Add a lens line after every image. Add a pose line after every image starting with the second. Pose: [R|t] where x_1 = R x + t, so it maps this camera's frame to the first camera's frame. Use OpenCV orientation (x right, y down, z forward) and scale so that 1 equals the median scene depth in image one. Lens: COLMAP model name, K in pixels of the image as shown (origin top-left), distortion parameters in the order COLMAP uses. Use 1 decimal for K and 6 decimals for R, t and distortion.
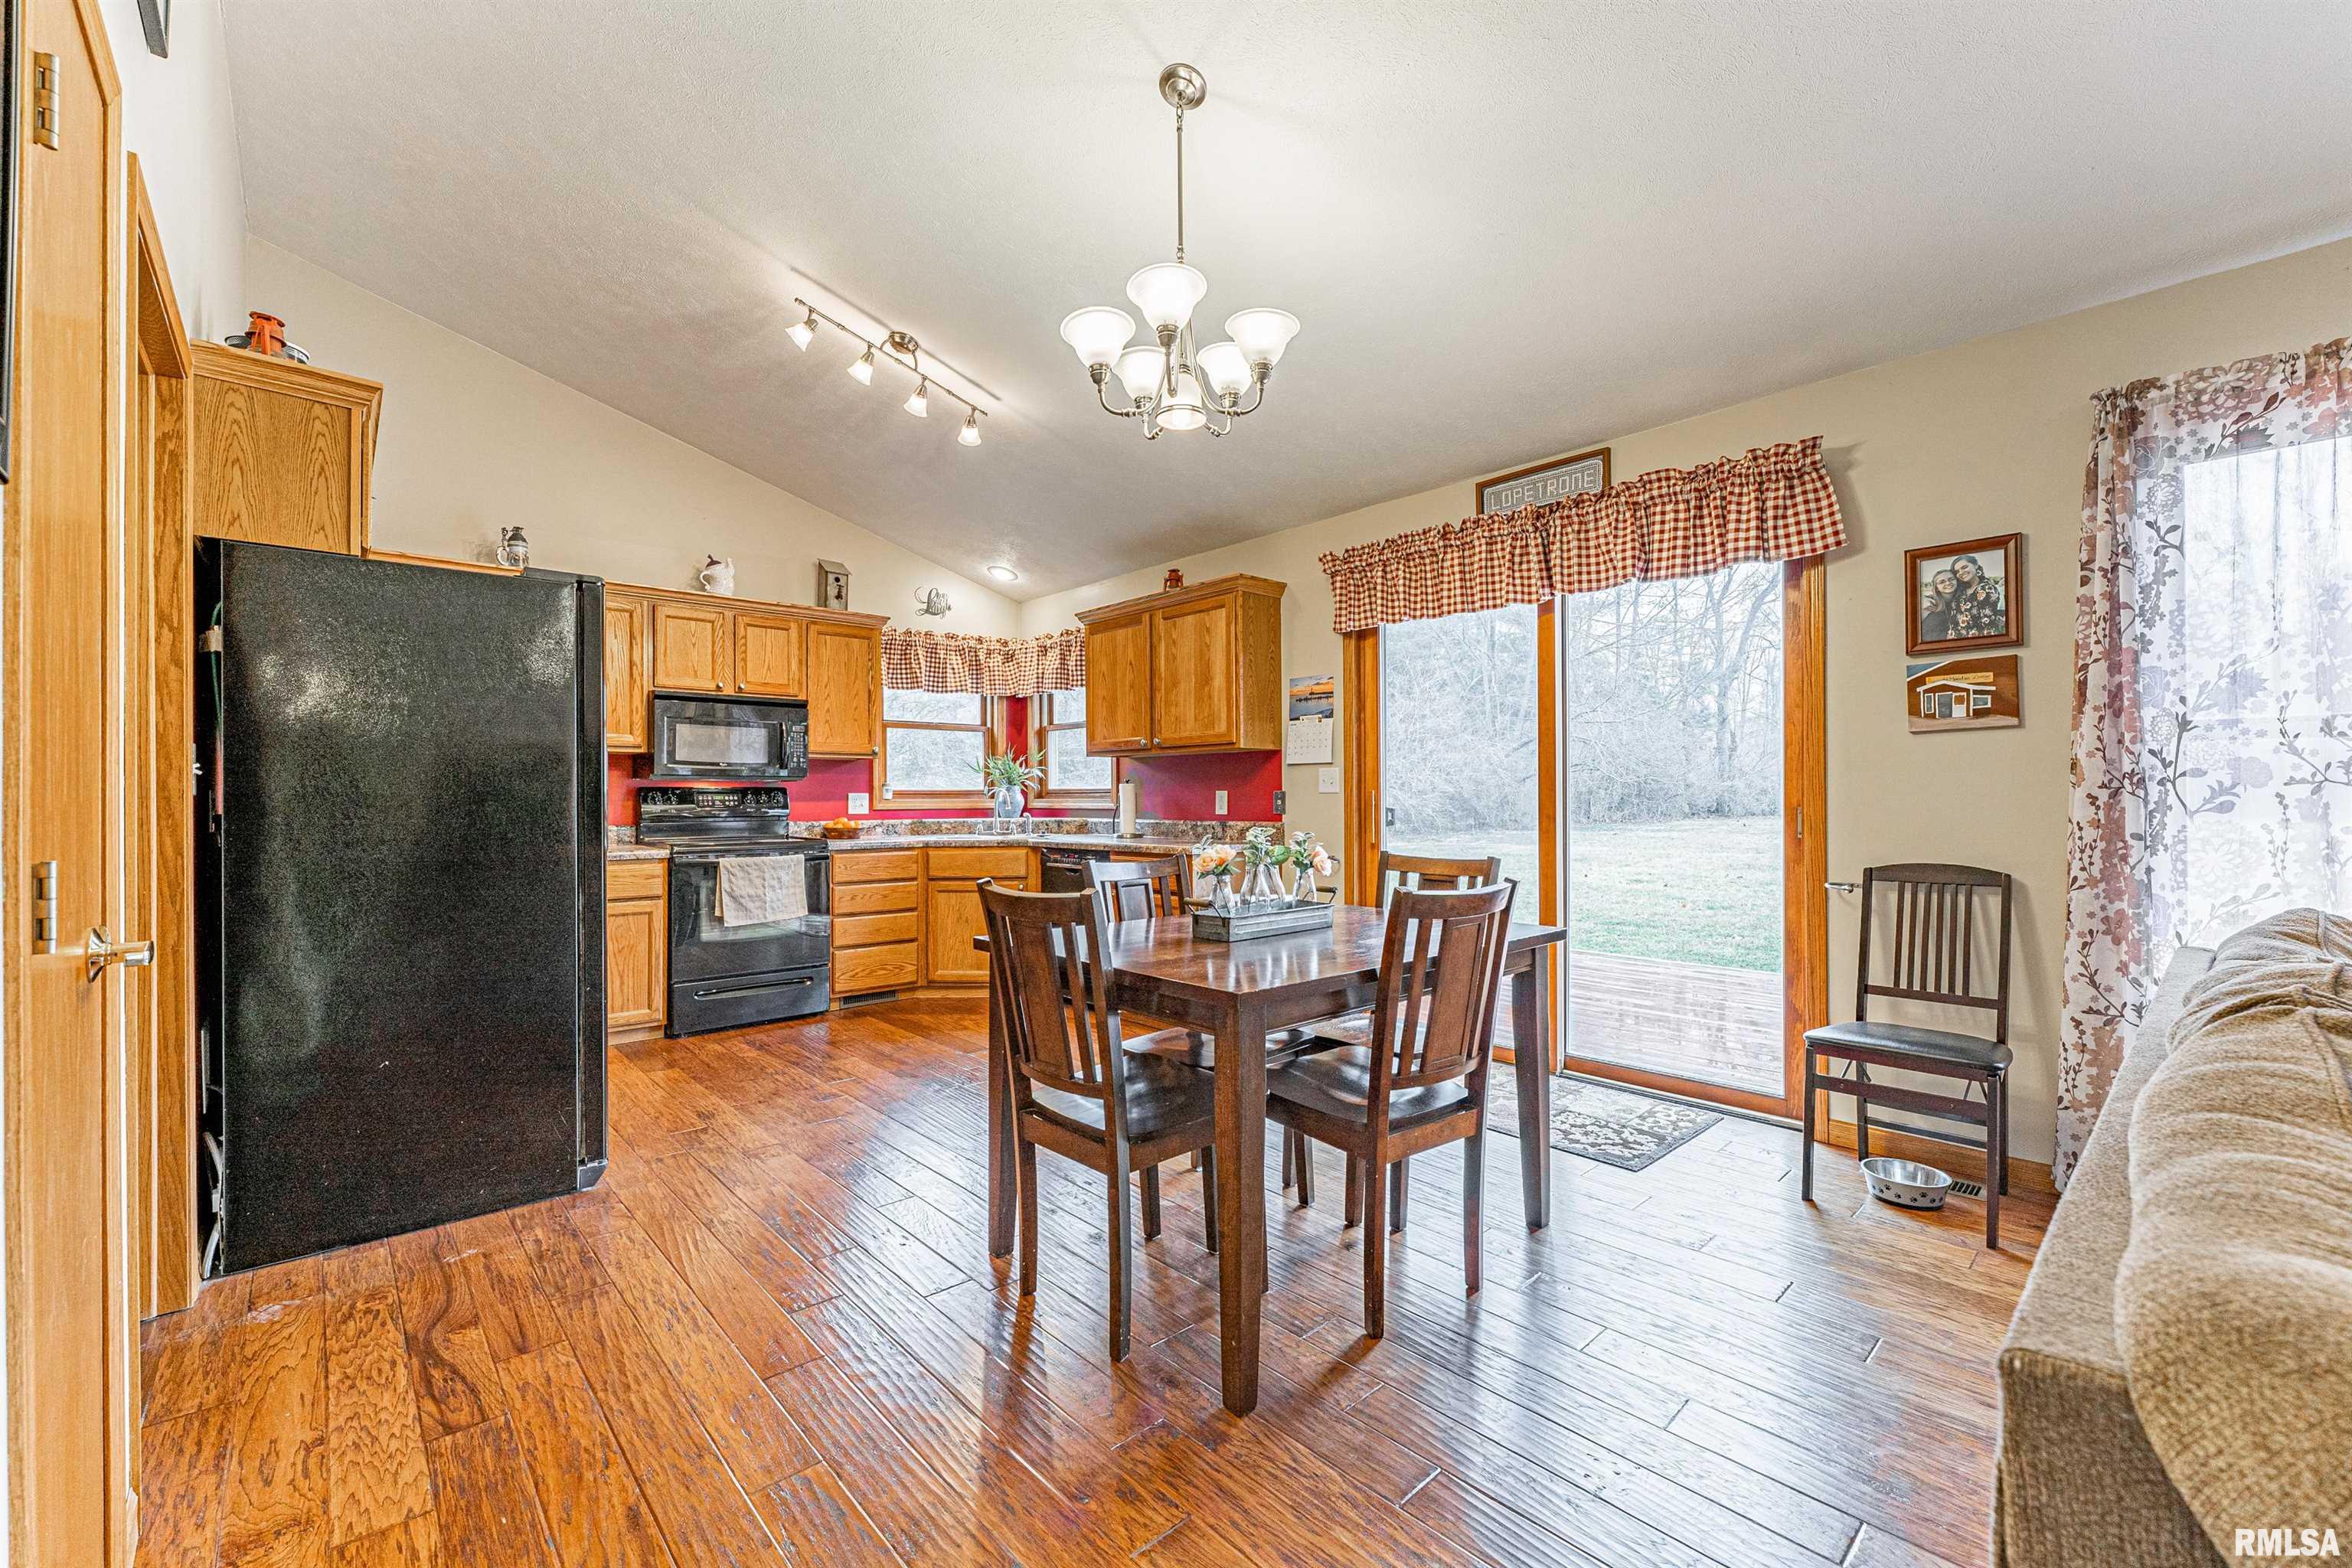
lens RADIAL K [[963.1, 0, 1170.6], [0, 963.1, 792.3], [0, 0, 1]] dist [-0.002010, 0.000464]
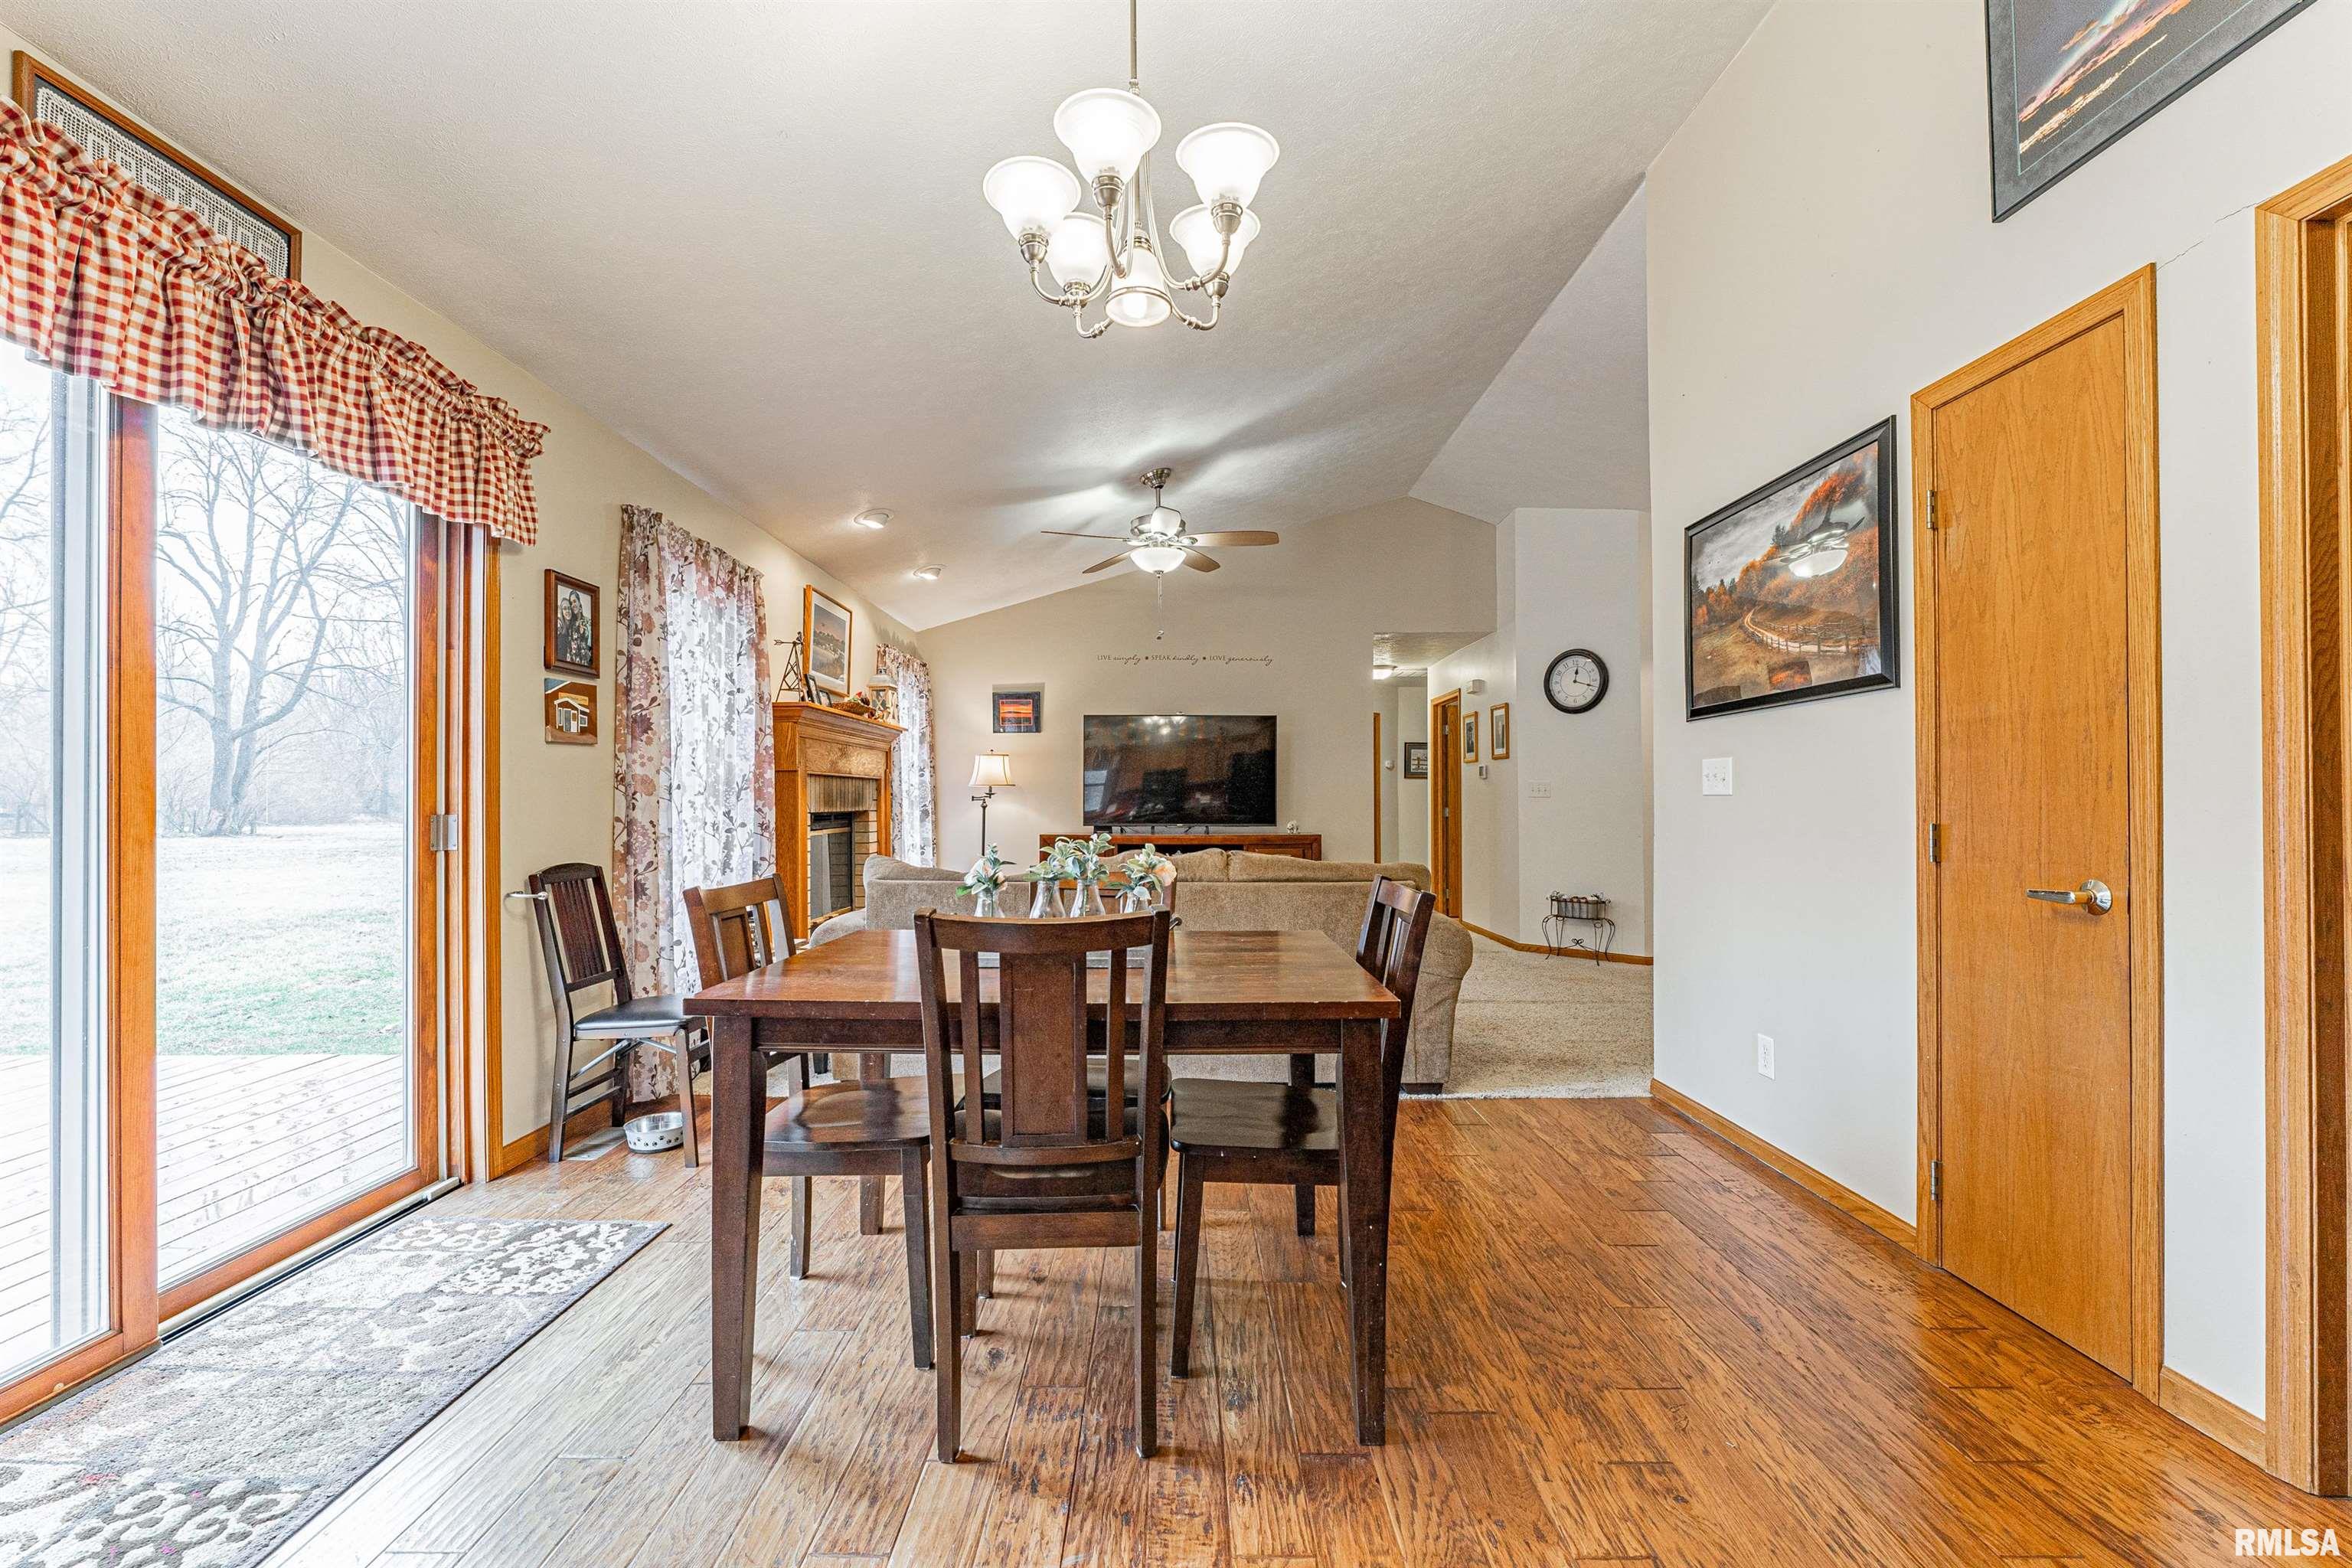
lens RADIAL K [[976.0, 0, 1172.8], [0, 976.0, 795.1], [0, 0, 1]] dist [-0.004934, 0.000431]
pose [[-0.740778, 0.009585, 0.671681, -0.421404], [0.000635, 0.999908, -0.013569, 0.010669], [-0.671750, -0.009625, -0.740716, 1.234658]]
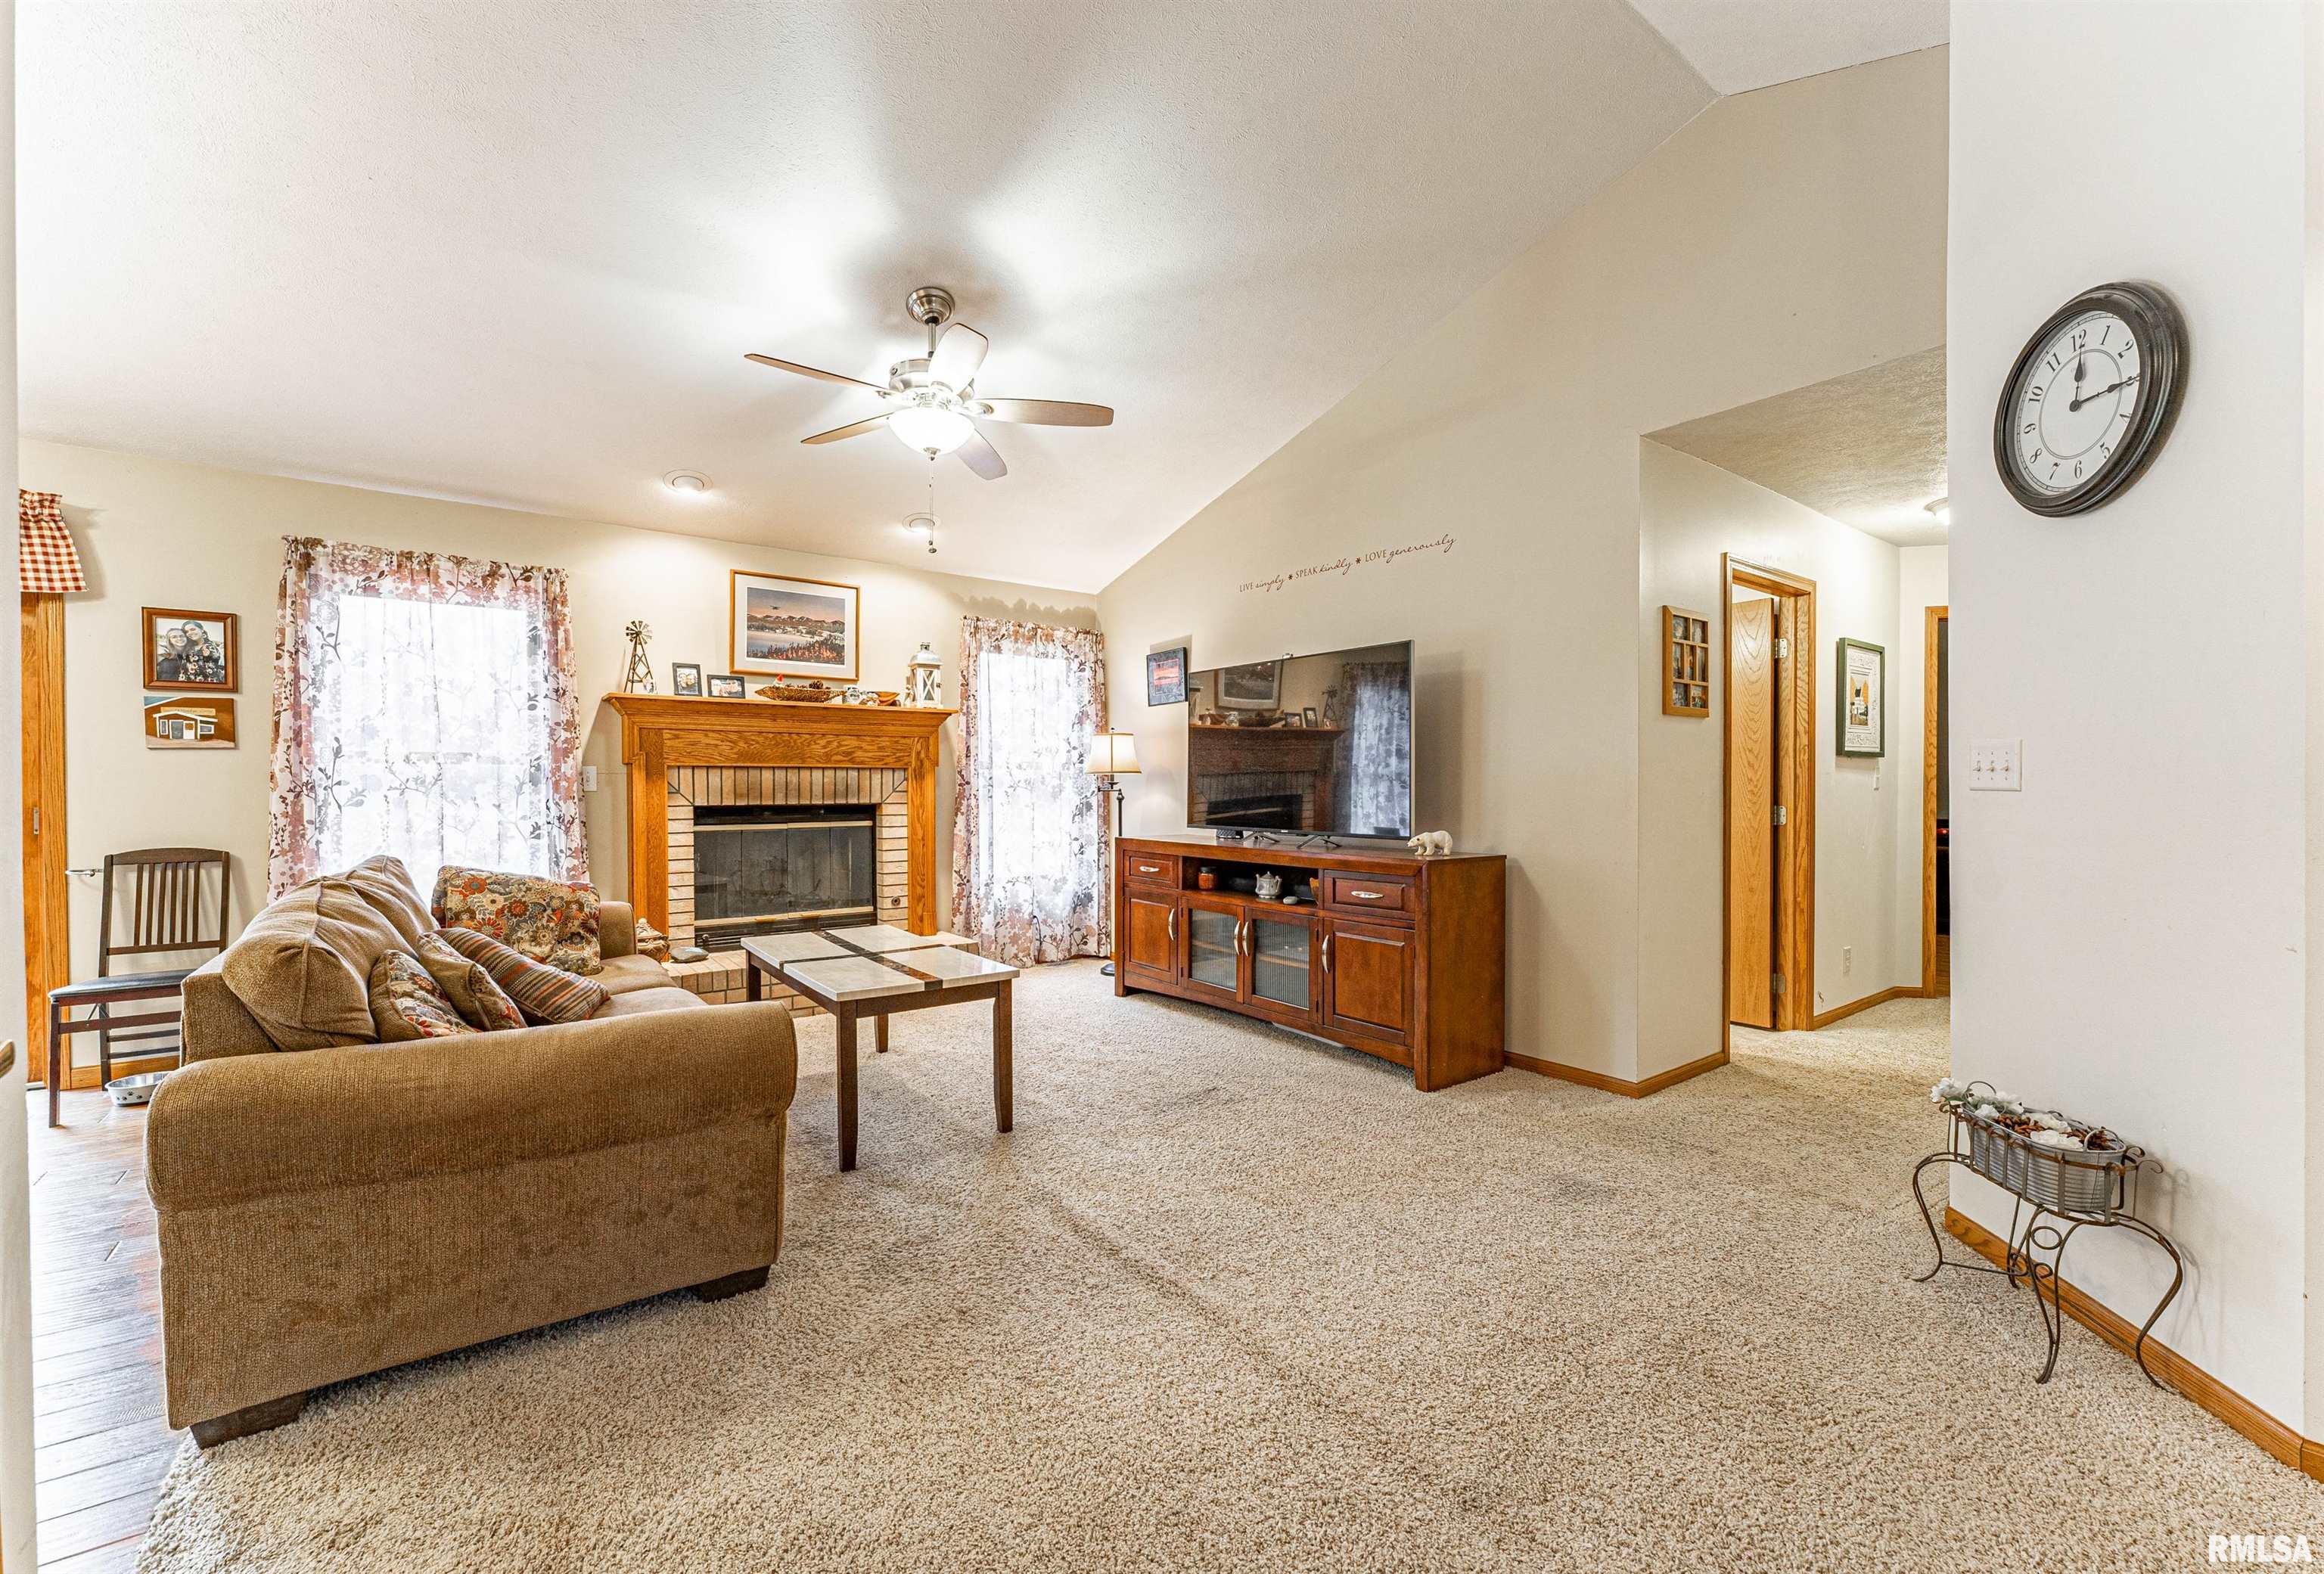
lens RADIAL K [[937.2, 0, 1134.2], [0, 937.2, 797.5], [0, 0, 1]] dist [-0.000597, 0.000317]
pose [[0.103537, -0.007977, 0.994594, -0.323395], [-0.003792, 0.999957, 0.008415, -0.010541], [-0.994618, -0.004643, 0.103502, -0.419022]]
